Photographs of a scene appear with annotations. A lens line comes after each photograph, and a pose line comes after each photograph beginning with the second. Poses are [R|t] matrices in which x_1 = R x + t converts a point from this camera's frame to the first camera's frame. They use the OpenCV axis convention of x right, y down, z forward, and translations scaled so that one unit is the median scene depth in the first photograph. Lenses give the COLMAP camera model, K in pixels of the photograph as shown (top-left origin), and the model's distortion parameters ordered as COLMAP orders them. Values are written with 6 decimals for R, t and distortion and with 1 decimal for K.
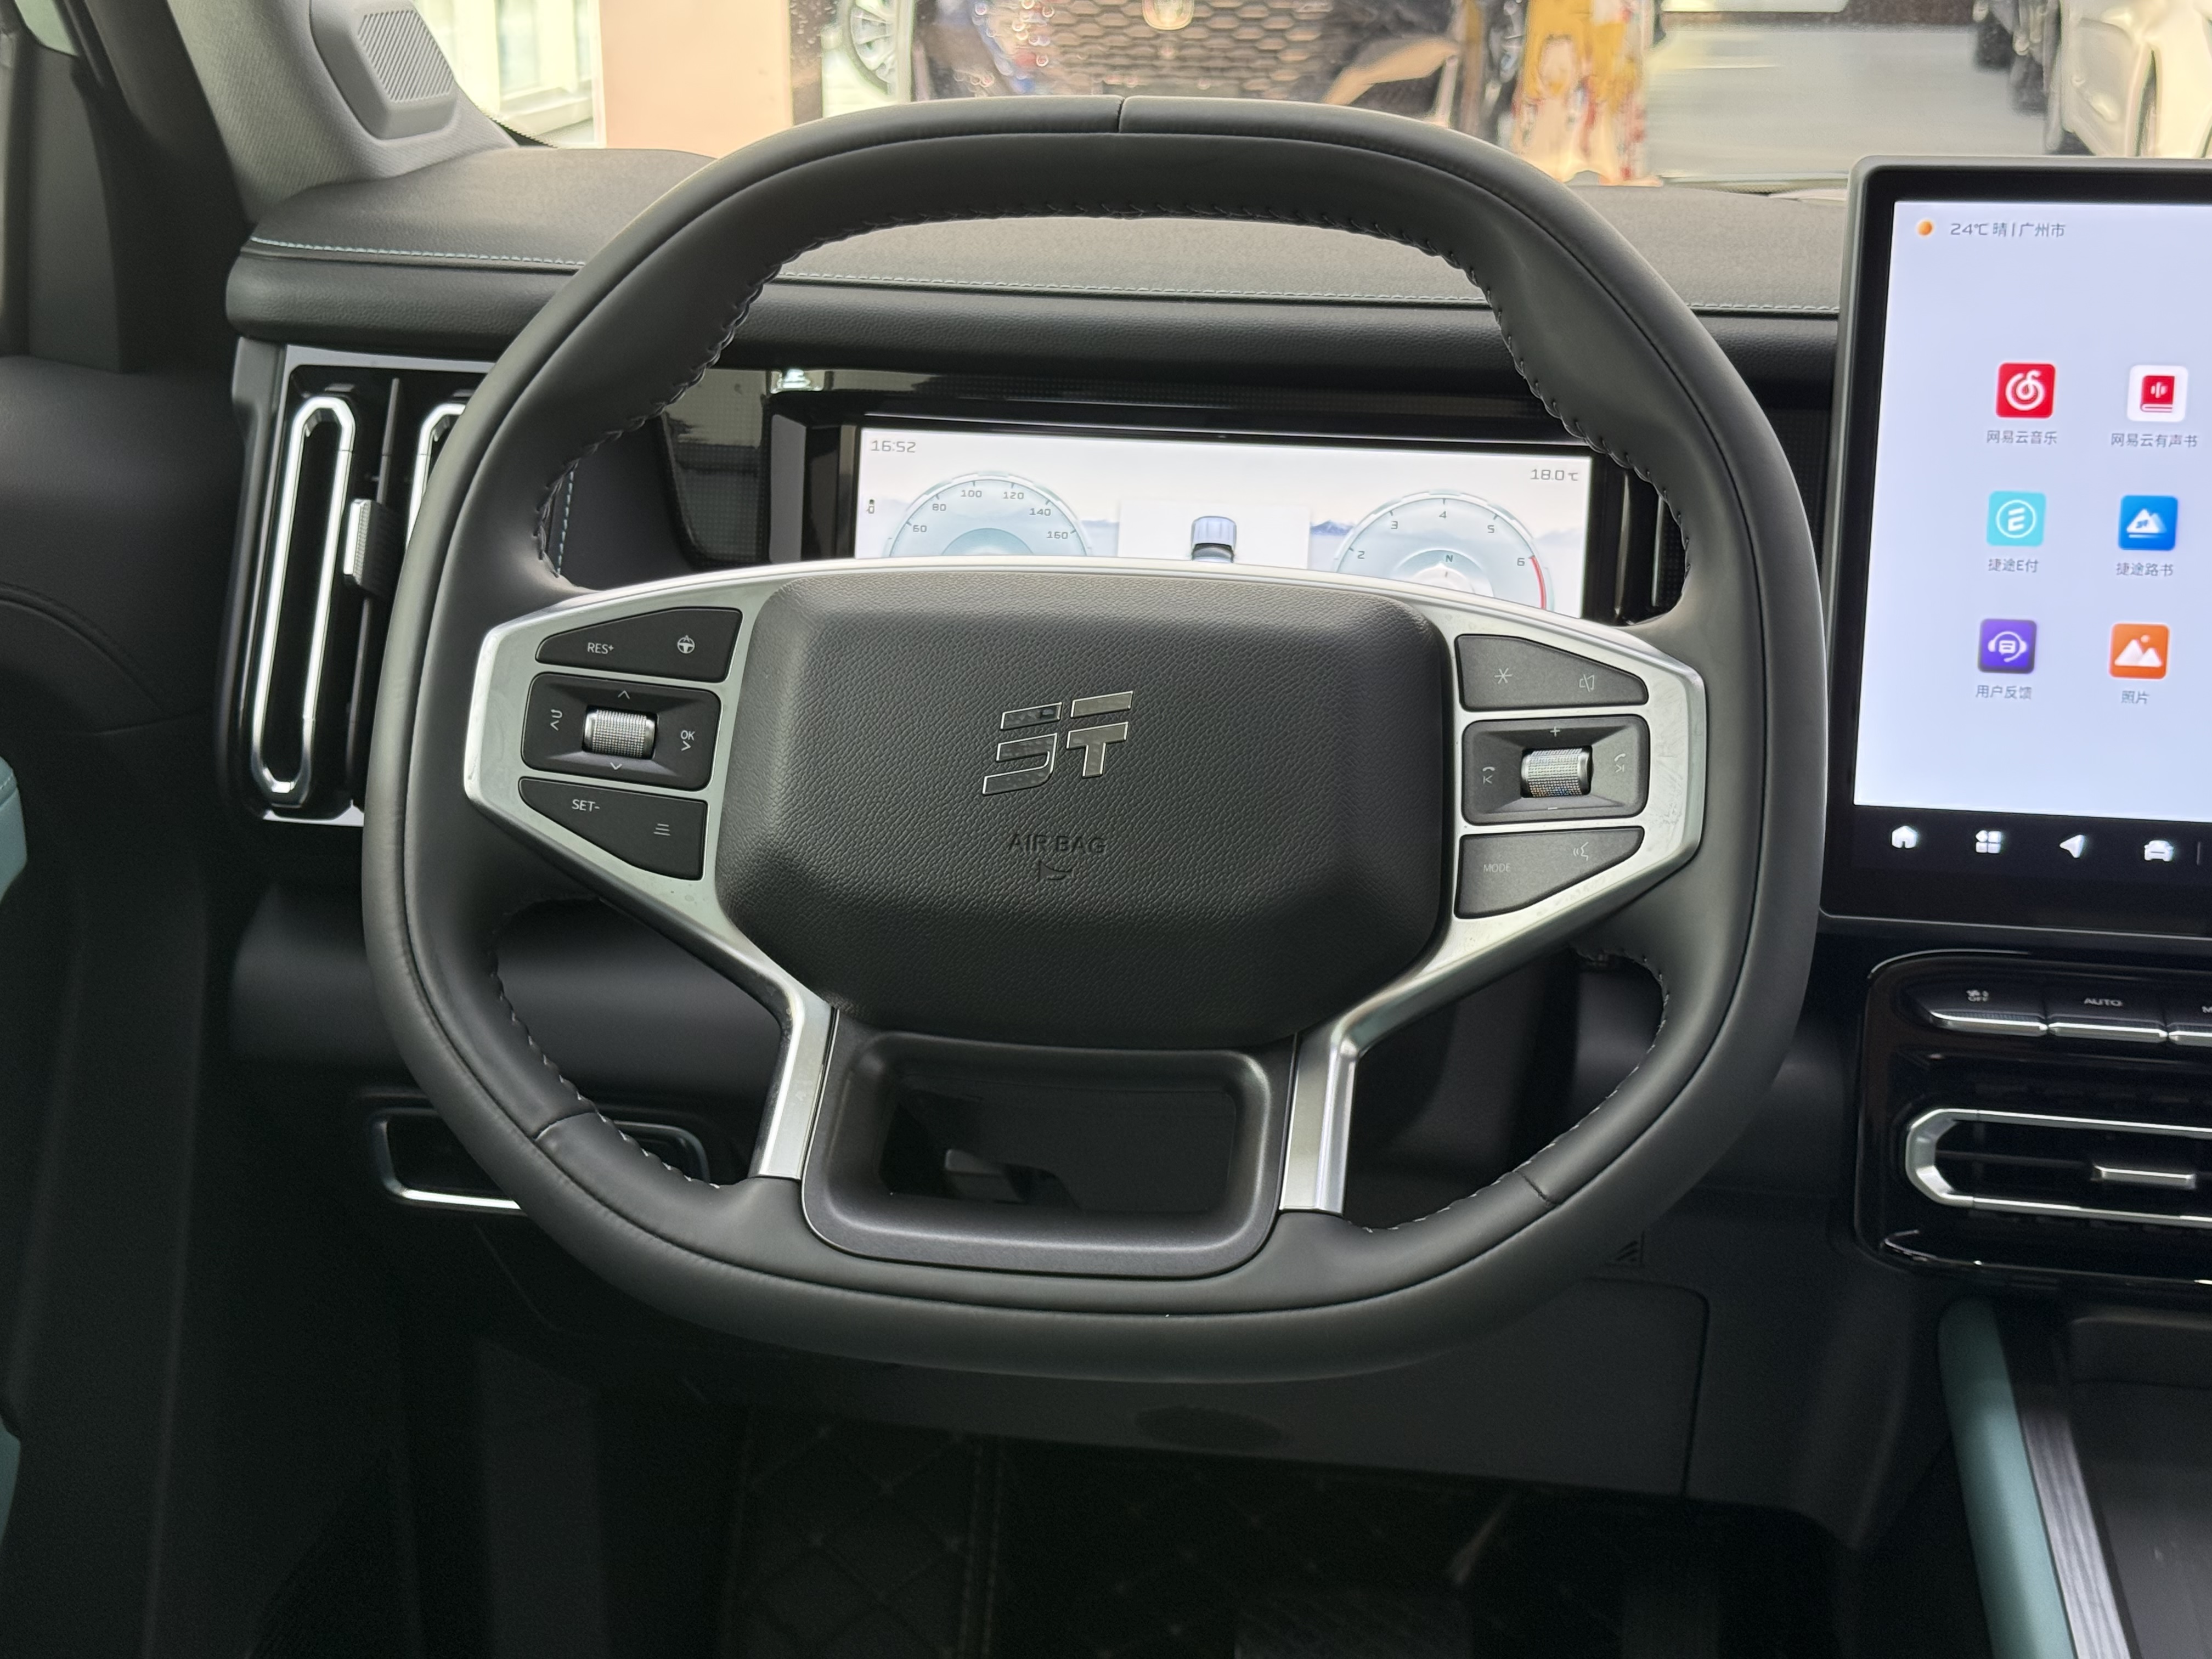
lens RADIAL K [[3070.3, 0, 1106.0], [0, 3070.3, 840.4], [0, 0, 1]] dist [0.089778, 0.000000]
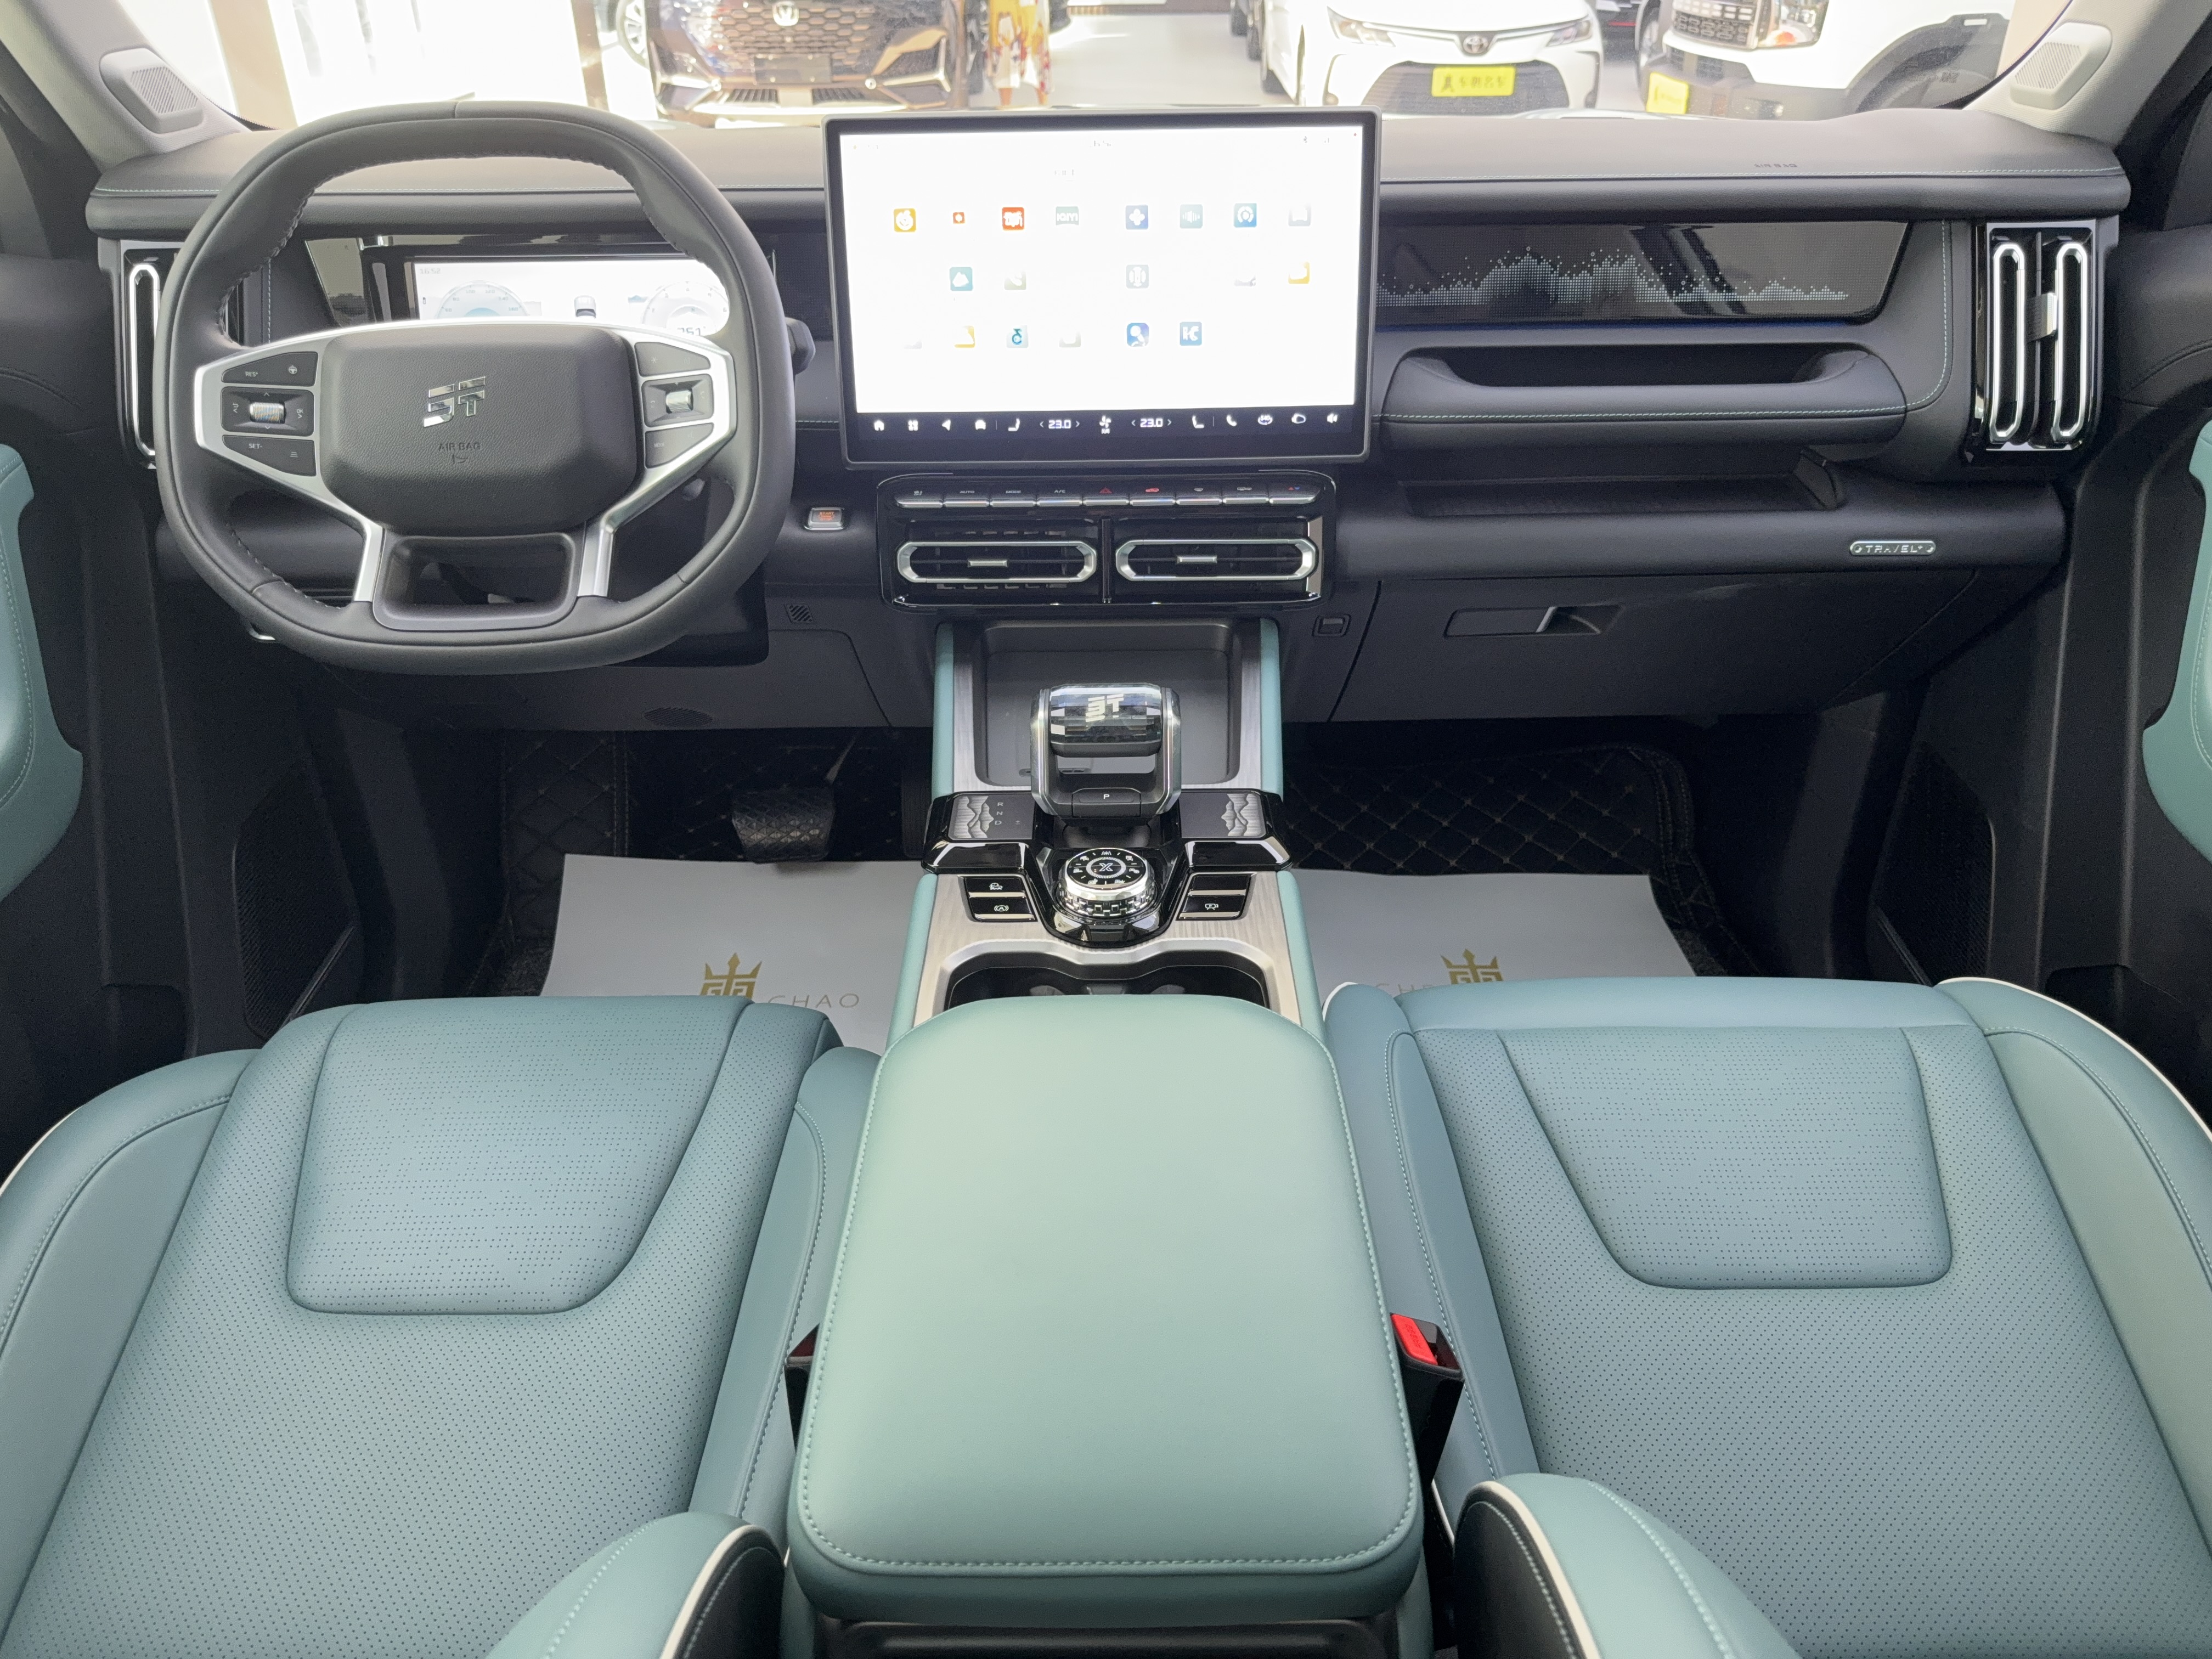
lens RADIAL K [[1589.5, 0, 1143.9], [0, 1589.5, 853.5], [0, 0, 1]] dist [-0.010409, -0.012989]
pose [[0.985908, -0.100657, 0.133617, 0.263693], [0.067162, 0.969690, 0.234927, 0.045789], [-0.153214, -0.222642, 0.962785, -0.262644]]
